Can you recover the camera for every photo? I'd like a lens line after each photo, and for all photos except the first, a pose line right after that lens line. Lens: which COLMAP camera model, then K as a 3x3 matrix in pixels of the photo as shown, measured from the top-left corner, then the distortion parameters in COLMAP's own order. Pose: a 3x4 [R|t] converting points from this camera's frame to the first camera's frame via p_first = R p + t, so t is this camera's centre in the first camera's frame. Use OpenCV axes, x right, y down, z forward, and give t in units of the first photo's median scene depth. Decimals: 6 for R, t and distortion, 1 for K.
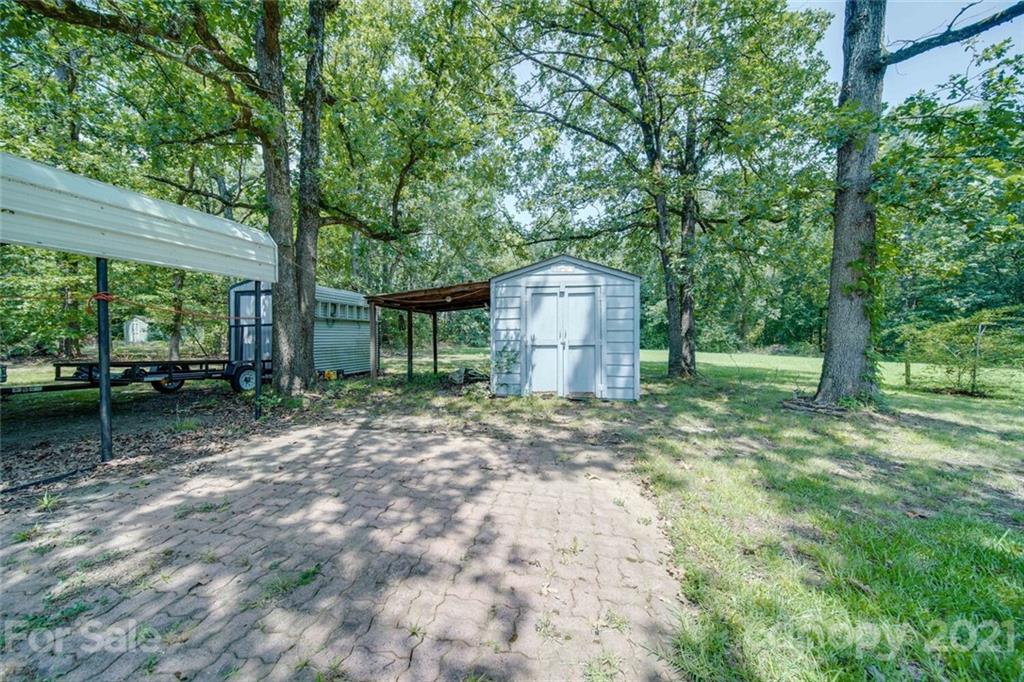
lens RADIAL K [[361.0, 0, 509.4], [0, 361.0, 341.5], [0, 0, 1]] dist [0.001903, -0.001738]
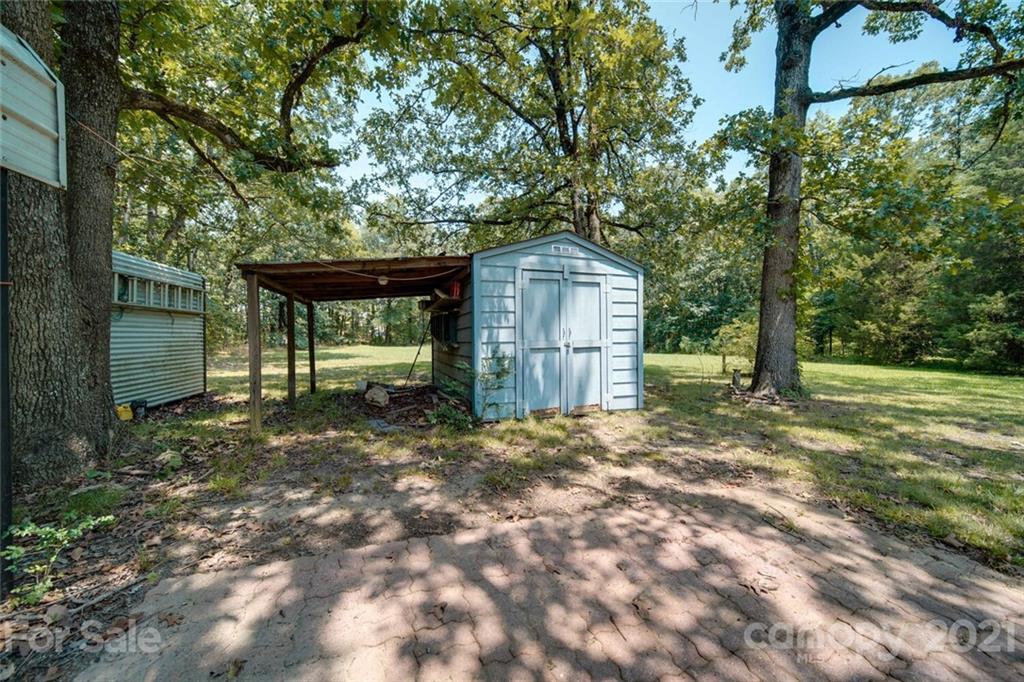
lens RADIAL K [[361.0, 0, 509.4], [0, 361.0, 341.5], [0, 0, 1]] dist [0.001903, -0.001738]
pose [[0.880544, -0.011662, 0.473820, -0.313572], [0.010675, 0.999932, 0.004771, -0.007663], [-0.473844, 0.000857, 0.880609, 0.352950]]
